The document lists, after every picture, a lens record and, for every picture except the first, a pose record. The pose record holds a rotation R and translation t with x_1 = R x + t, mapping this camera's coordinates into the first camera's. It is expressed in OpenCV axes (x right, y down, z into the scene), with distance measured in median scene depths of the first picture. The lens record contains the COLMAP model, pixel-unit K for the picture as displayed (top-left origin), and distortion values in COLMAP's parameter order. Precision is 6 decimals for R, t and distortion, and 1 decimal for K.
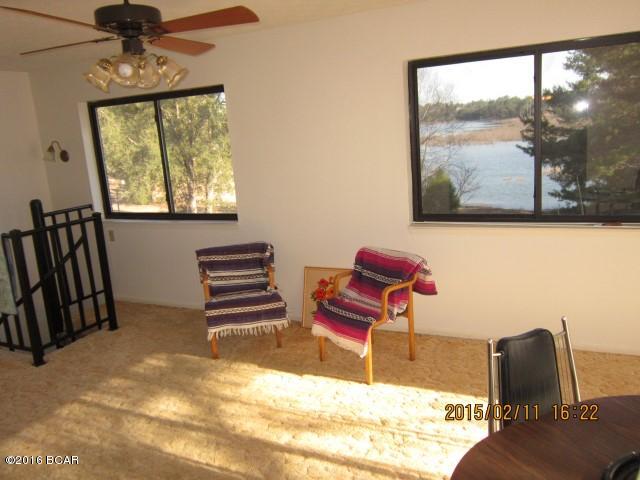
lens RADIAL K [[528.3, 0, 321.1], [0, 528.3, 238.5], [0, 0, 1]] dist [-0.009641, -0.001689]
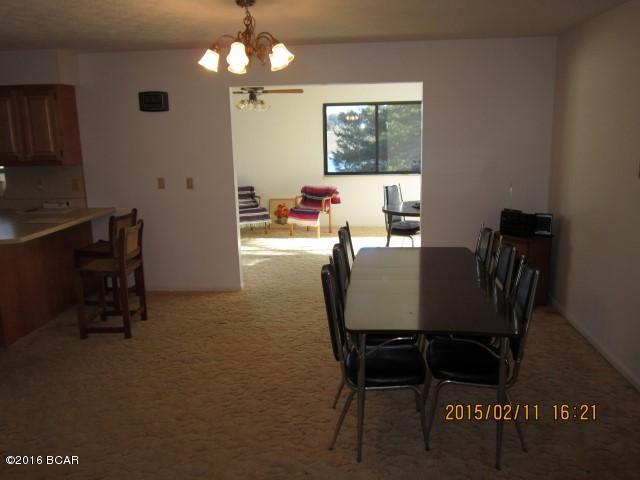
lens RADIAL K [[528.3, 0, 319.0], [0, 528.3, 240.0], [0, 0, 1]] dist [-0.009641, -0.001689]
pose [[0.931518, -0.022298, 0.363010, -0.668497], [0.027871, 0.999560, -0.010120, 0.266929], [-0.362625, 0.019545, 0.931730, -1.056047]]
